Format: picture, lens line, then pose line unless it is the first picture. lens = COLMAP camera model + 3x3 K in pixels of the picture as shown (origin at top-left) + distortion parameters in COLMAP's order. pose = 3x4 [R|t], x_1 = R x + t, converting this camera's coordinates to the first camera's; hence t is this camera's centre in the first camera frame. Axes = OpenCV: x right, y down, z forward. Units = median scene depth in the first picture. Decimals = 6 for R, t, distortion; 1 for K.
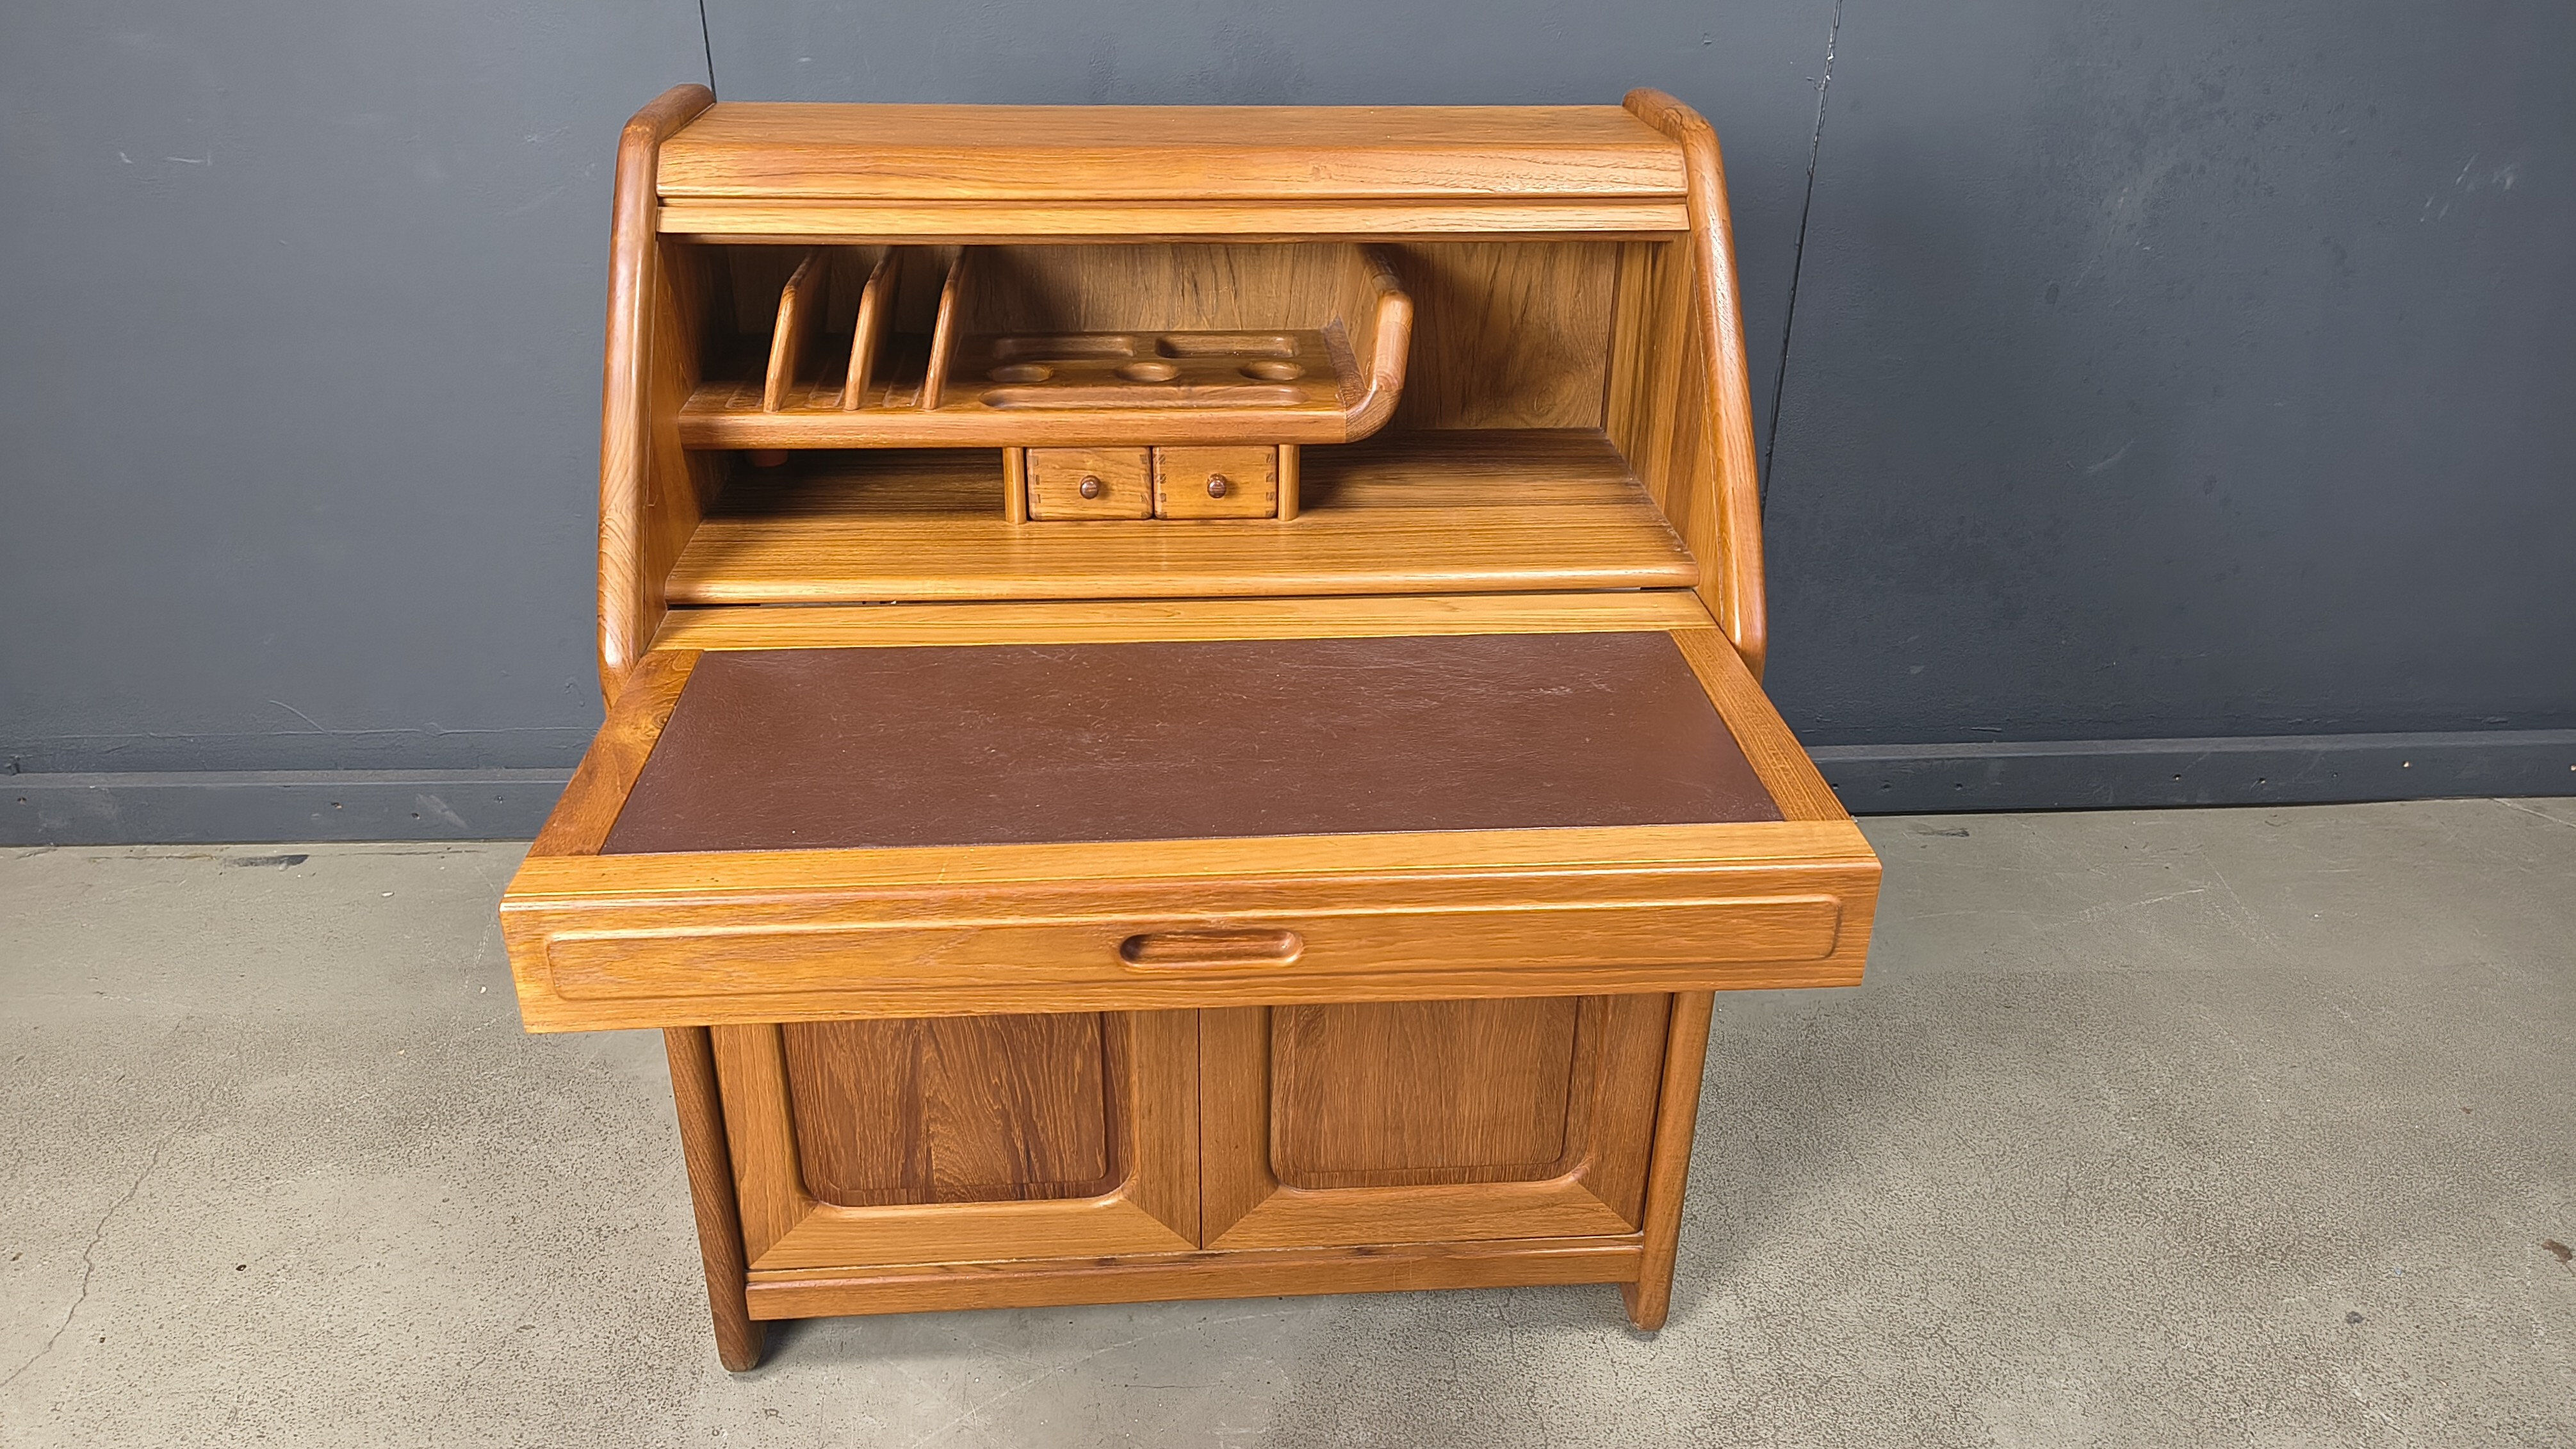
lens RADIAL K [[1823.9, 0, 1291.9], [0, 1823.9, 735.0], [0, 0, 1]] dist [0.007807, -0.013120]
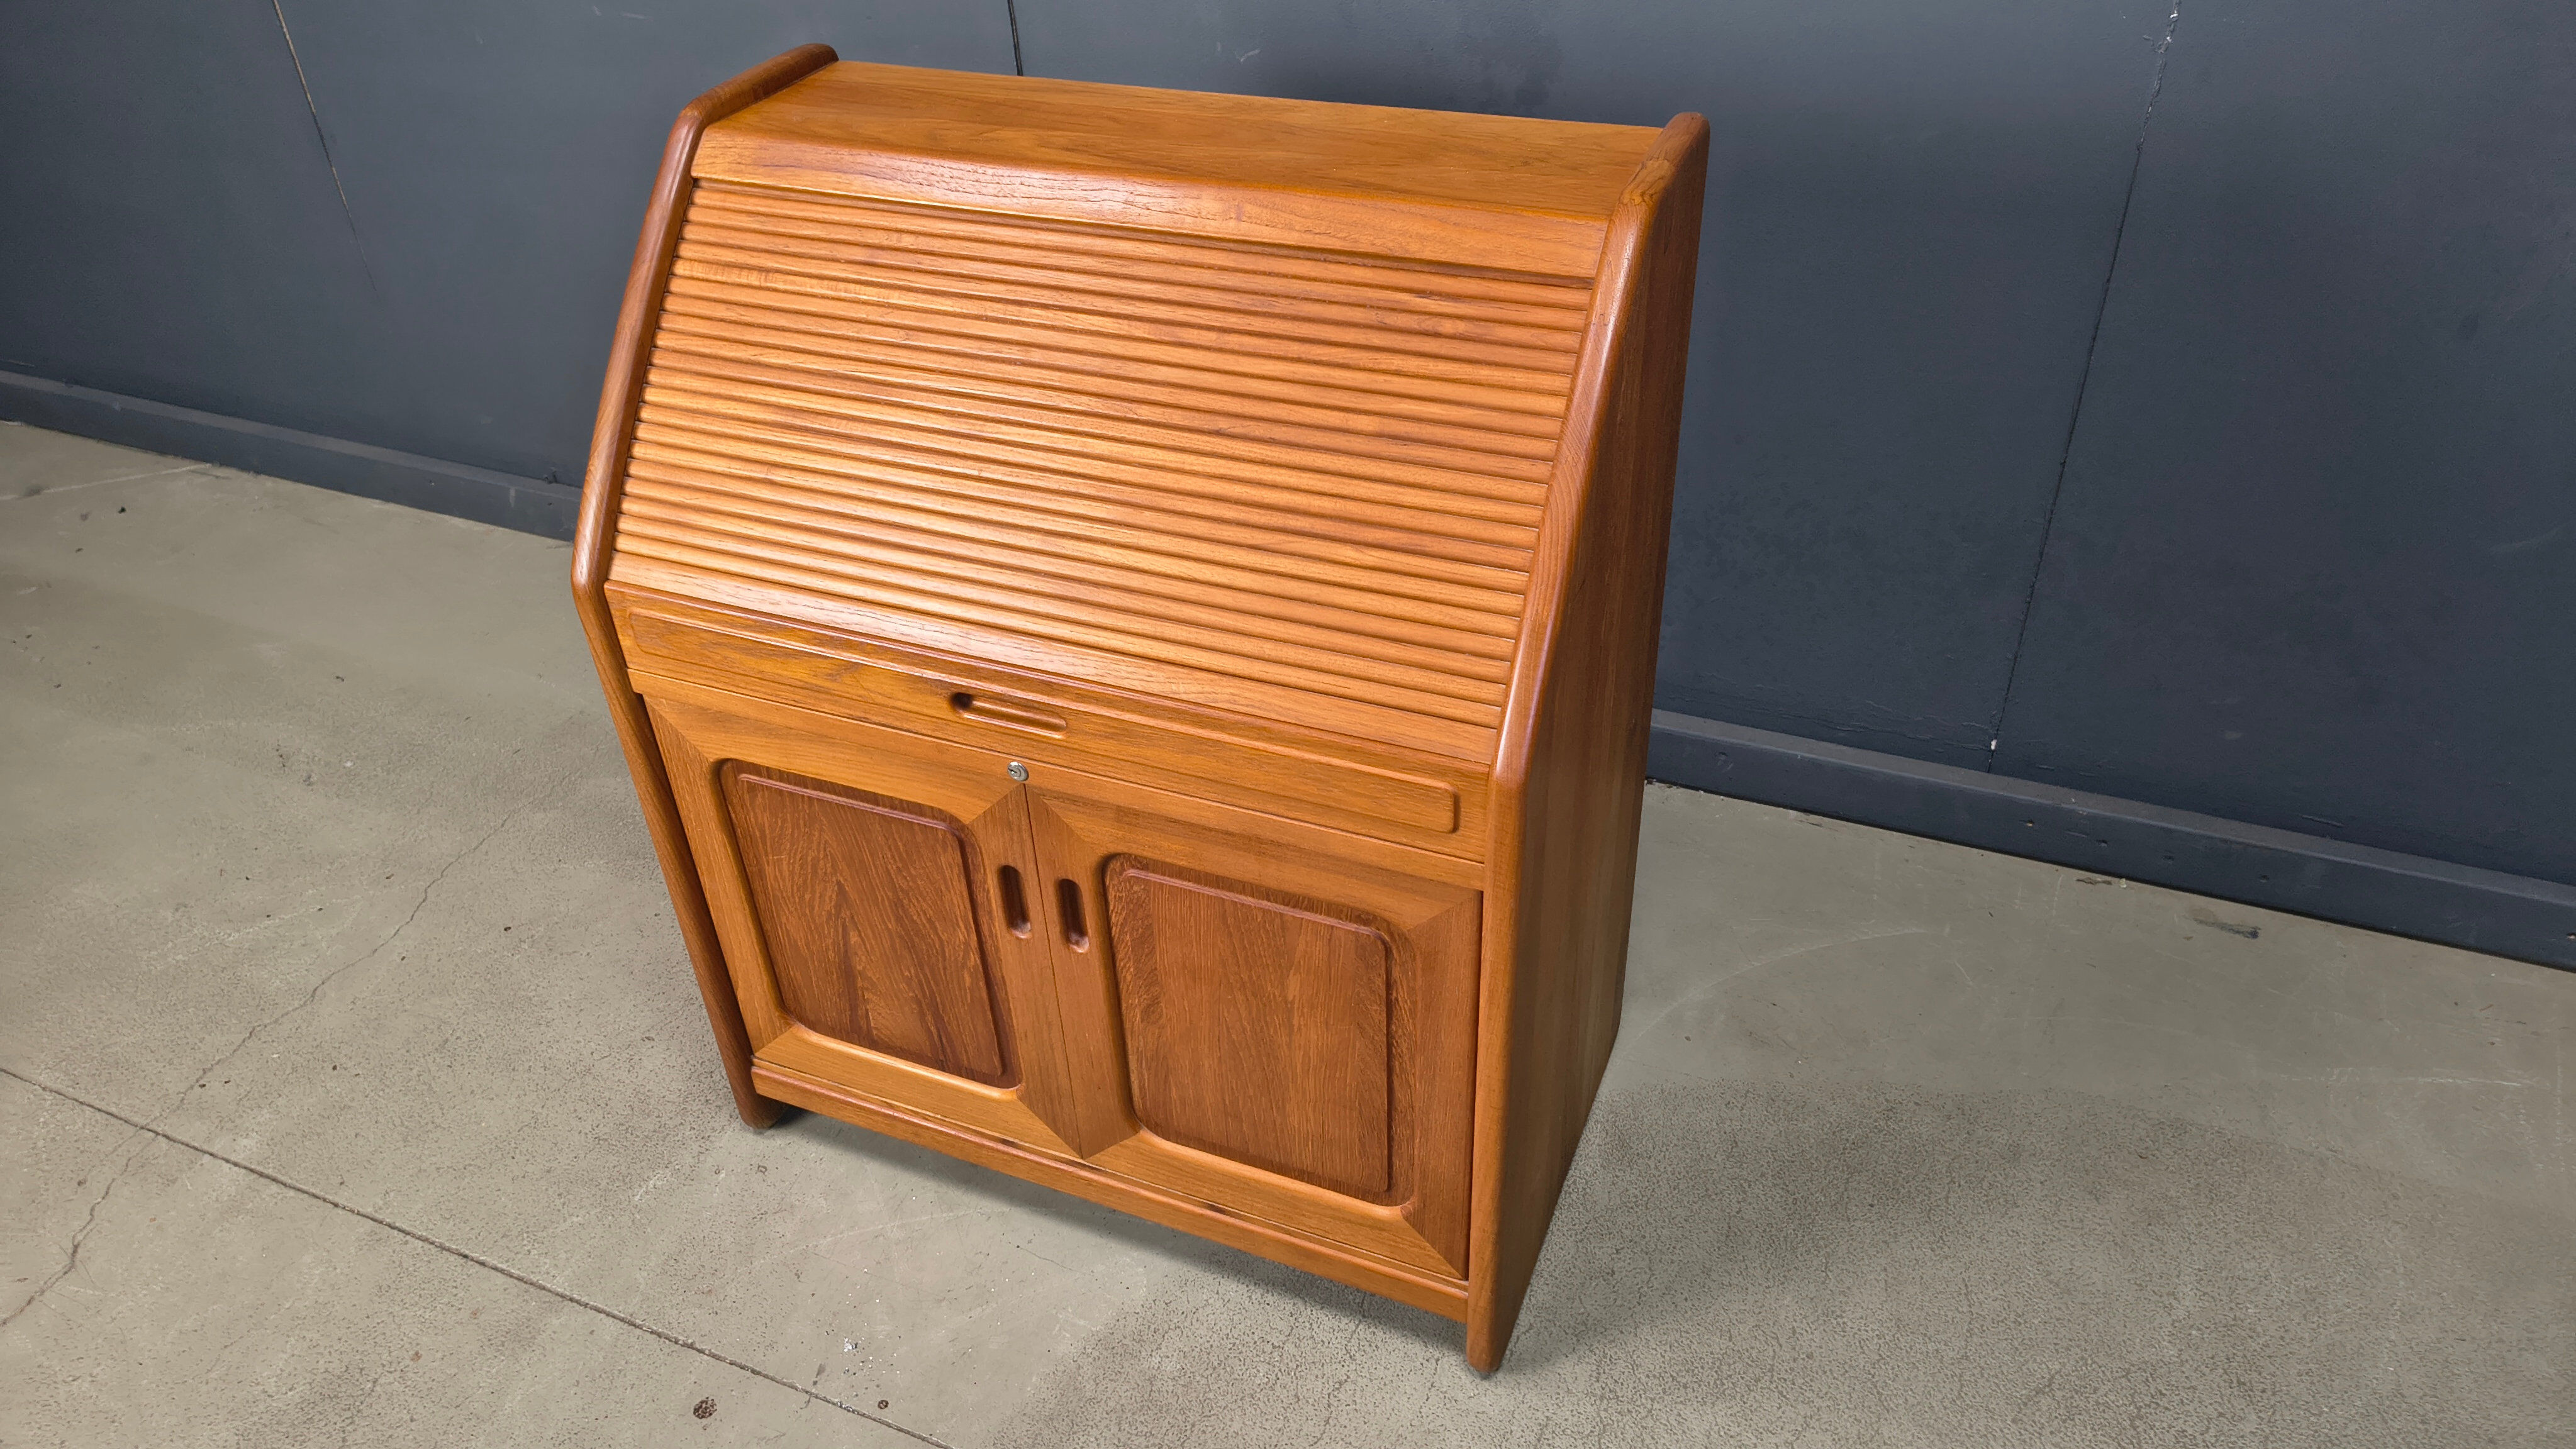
lens RADIAL K [[1797.4, 0, 1253.1], [0, 1797.4, 699.9], [0, 0, 1]] dist [0.001177, -0.005313]
pose [[0.888353, 0.218819, -0.403666, 0.437389], [-0.156696, 0.970840, 0.181429, -0.210732], [0.431595, -0.097920, 0.896737, 0.096887]]
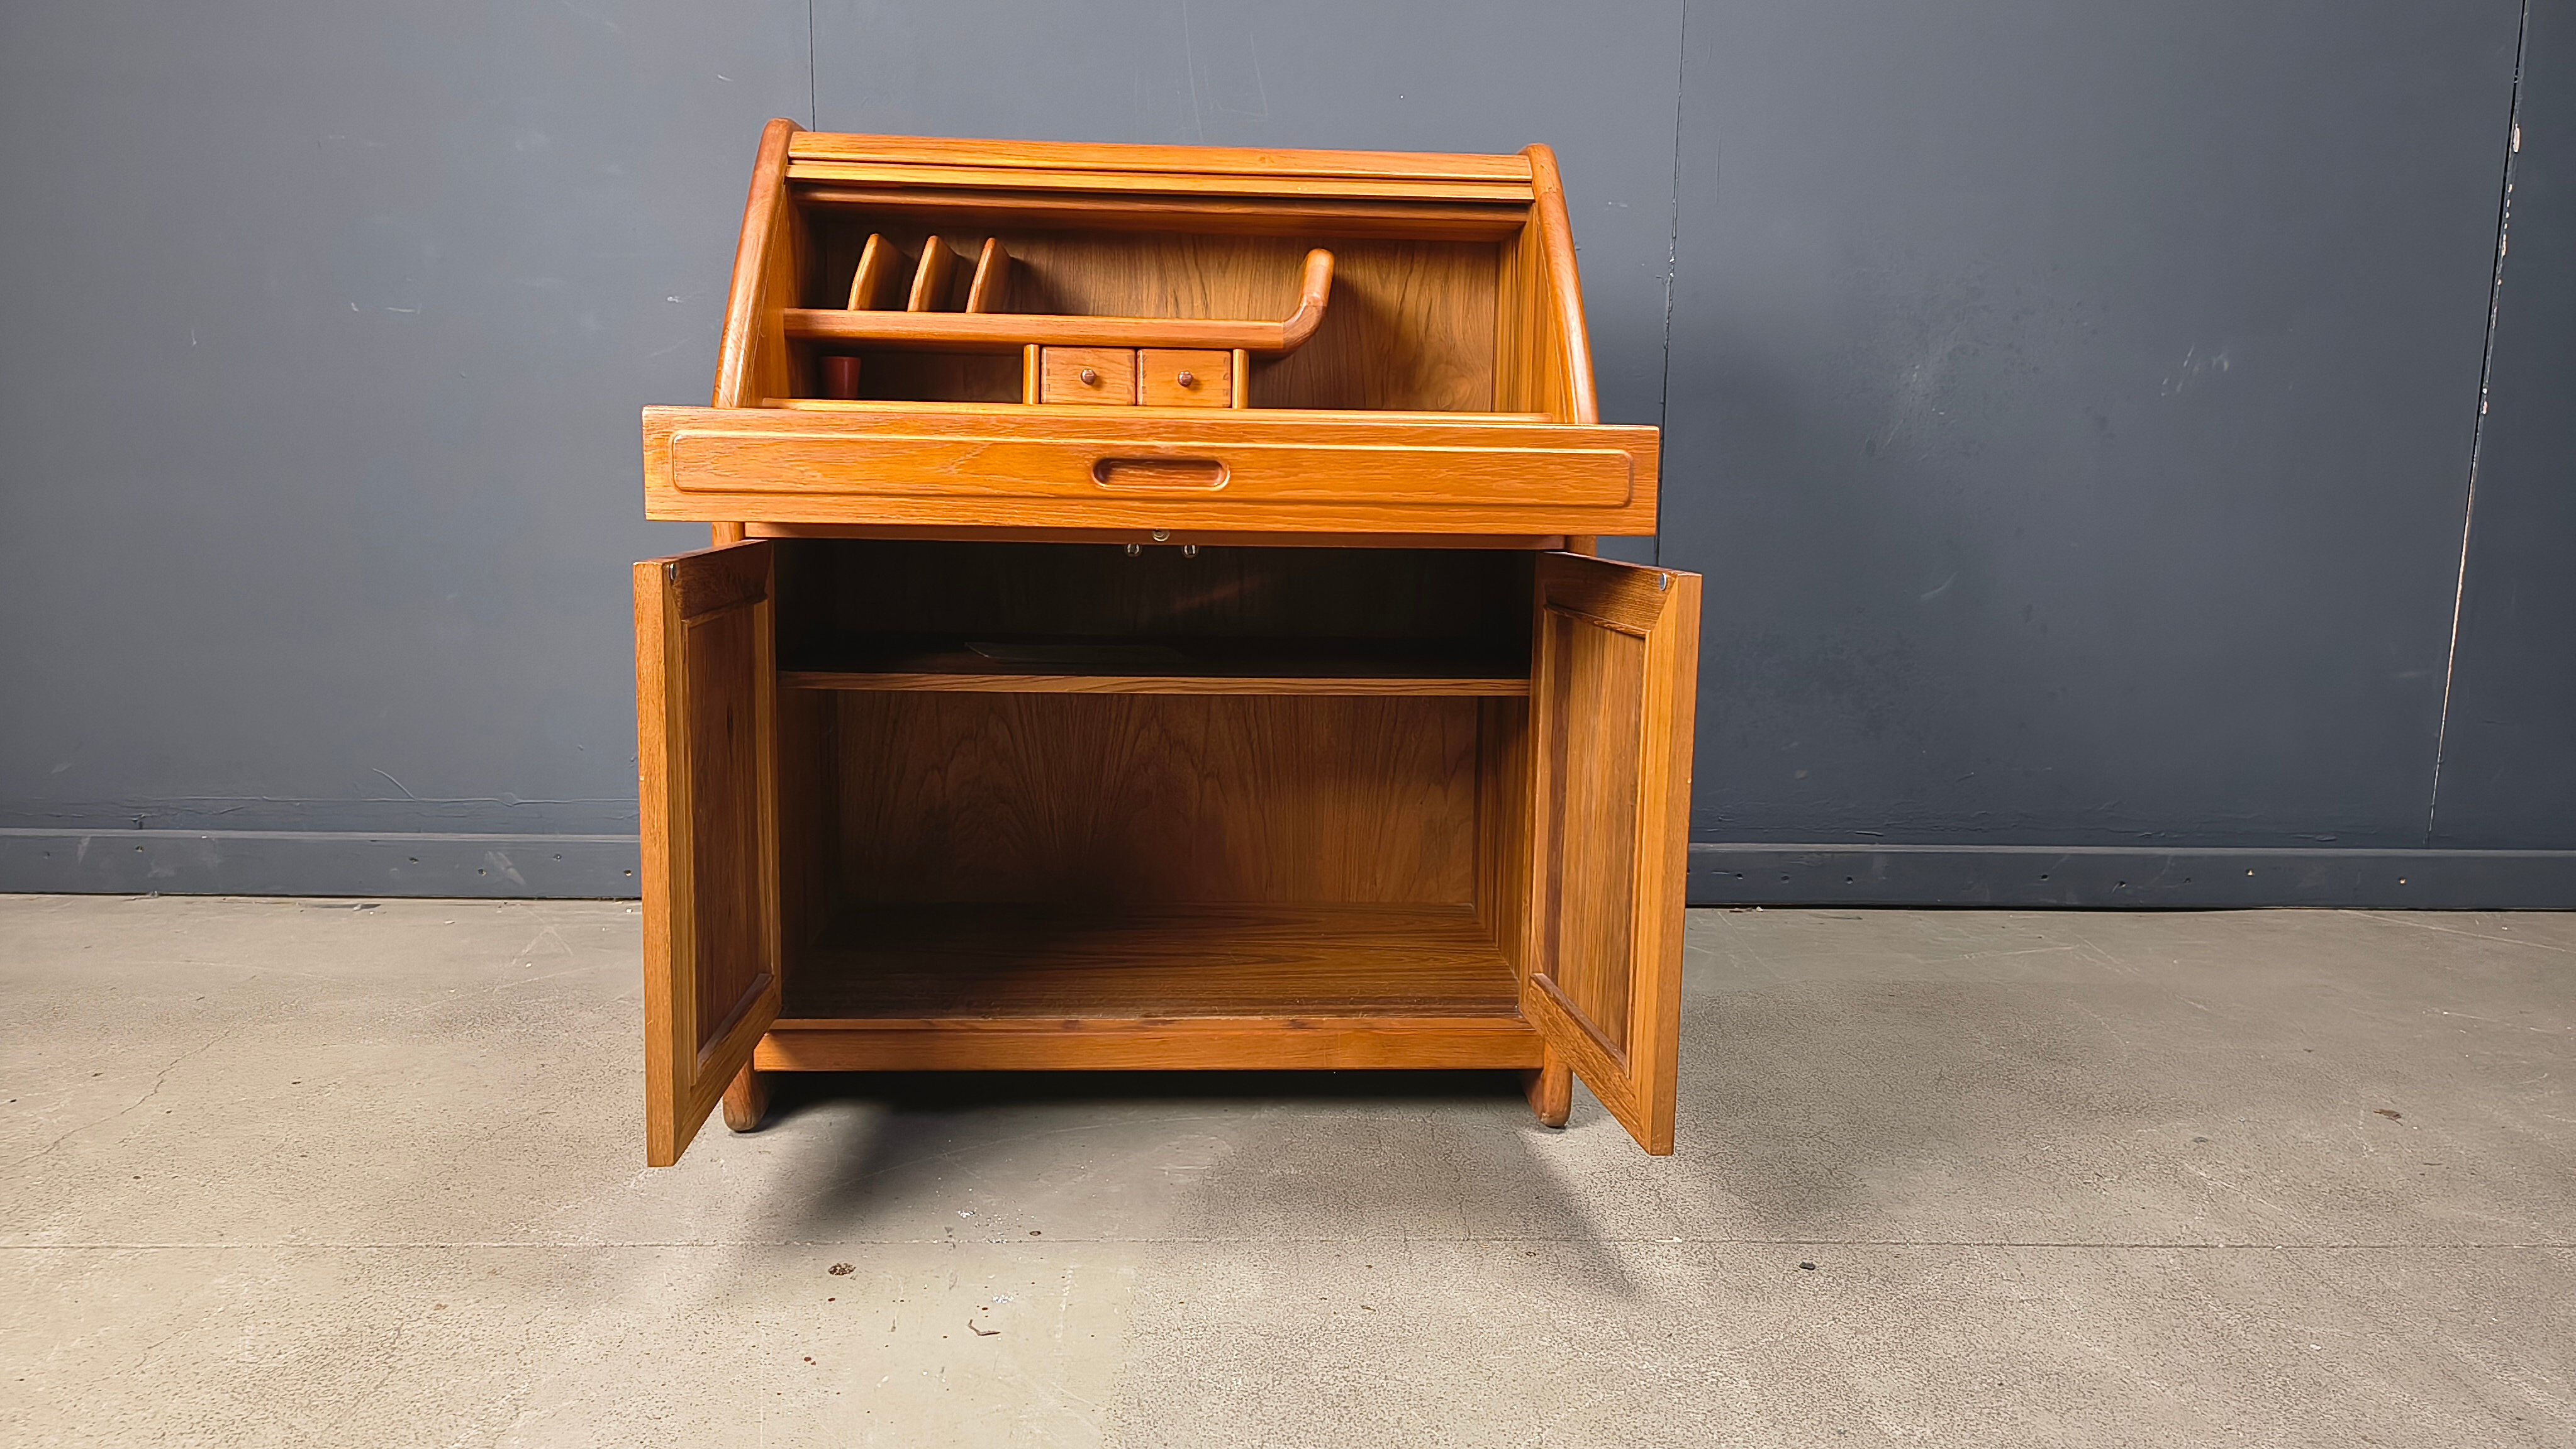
lens RADIAL K [[1788.4, 0, 1283.2], [0, 1788.4, 696.4], [0, 0, 1]] dist [0.005164, 0.003525]
pose [[0.999943, 0.007612, -0.007527, 0.038962], [-0.009749, 0.937994, -0.346515, 0.499474], [0.004422, 0.346568, 0.938014, -0.121749]]
